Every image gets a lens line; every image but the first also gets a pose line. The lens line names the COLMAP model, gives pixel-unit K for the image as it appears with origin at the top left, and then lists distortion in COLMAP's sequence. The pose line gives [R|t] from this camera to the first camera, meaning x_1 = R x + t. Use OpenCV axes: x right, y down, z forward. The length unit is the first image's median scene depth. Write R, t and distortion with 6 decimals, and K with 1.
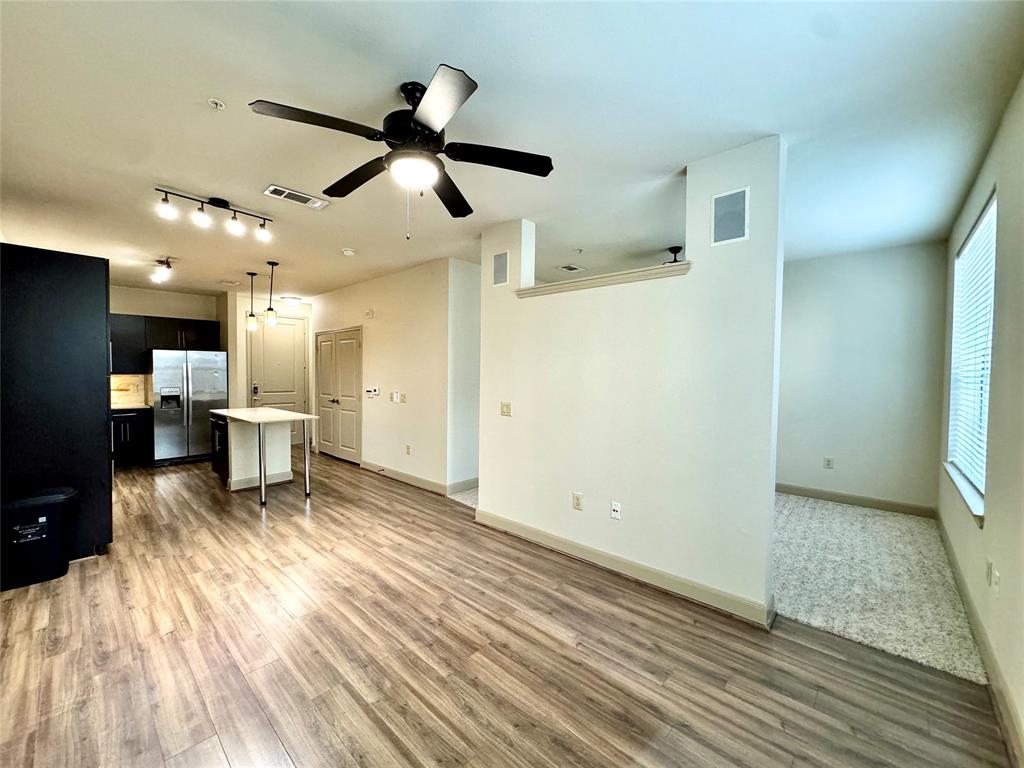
lens RADIAL K [[405.6, 0, 512.3], [0, 405.6, 389.9], [0, 0, 1]] dist [-0.002582, 0.000508]
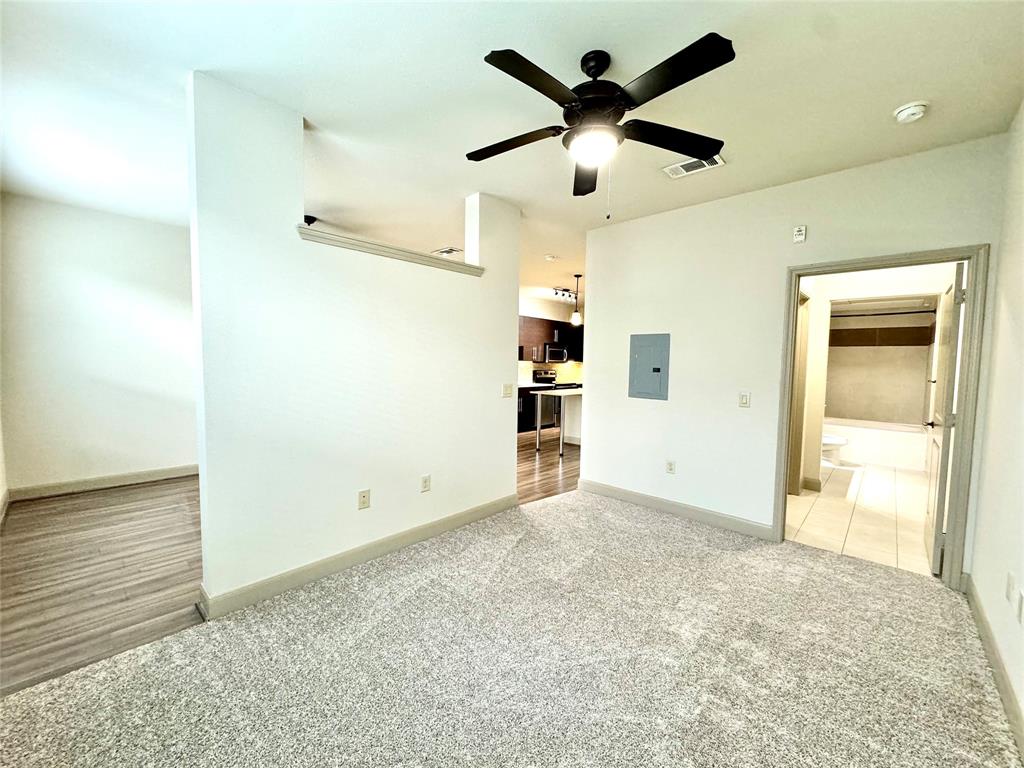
lens RADIAL K [[405.6, 0, 510.9], [0, 405.6, 384.6], [0, 0, 1]] dist [-0.002582, 0.000508]
pose [[-0.011267, 0.050989, -0.998636, 1.343146], [-0.058611, 0.996948, 0.051564, -0.029814], [0.998217, 0.059112, -0.008245, 1.481223]]
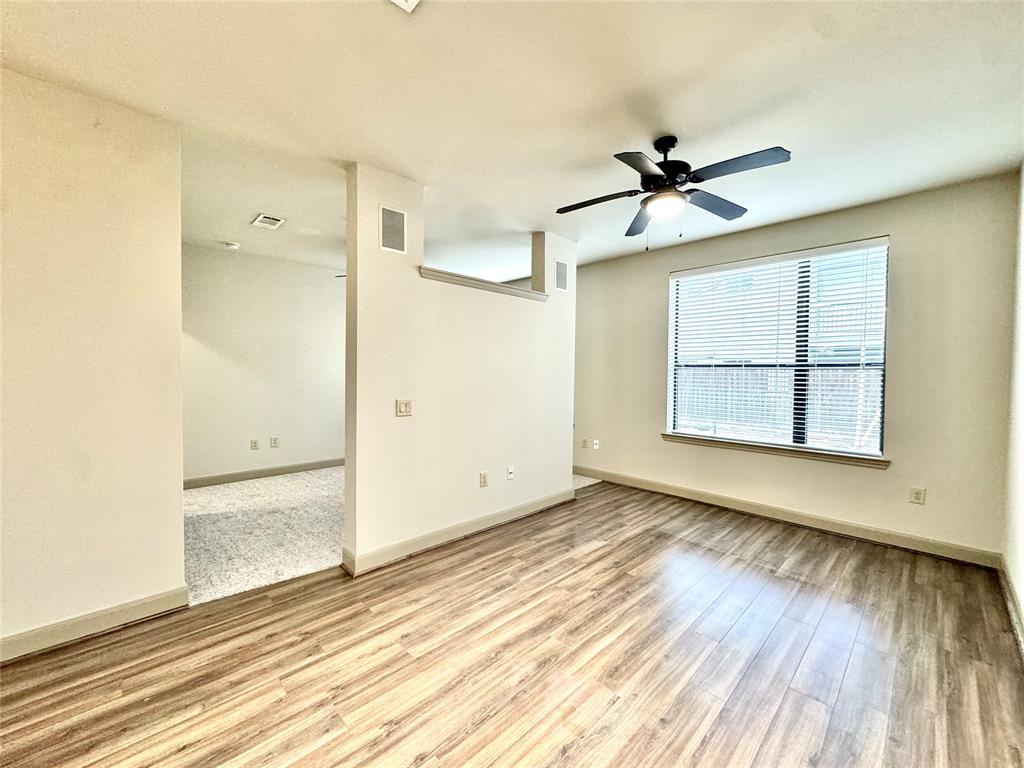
lens RADIAL K [[405.6, 0, 512.9], [0, 405.6, 376.3], [0, 0, 1]] dist [-0.002582, 0.000508]
pose [[0.063021, -0.021134, 0.997788, -1.114044], [0.031899, 0.999308, 0.019152, -0.033737], [-0.997502, 0.030621, 0.063651, 0.986118]]
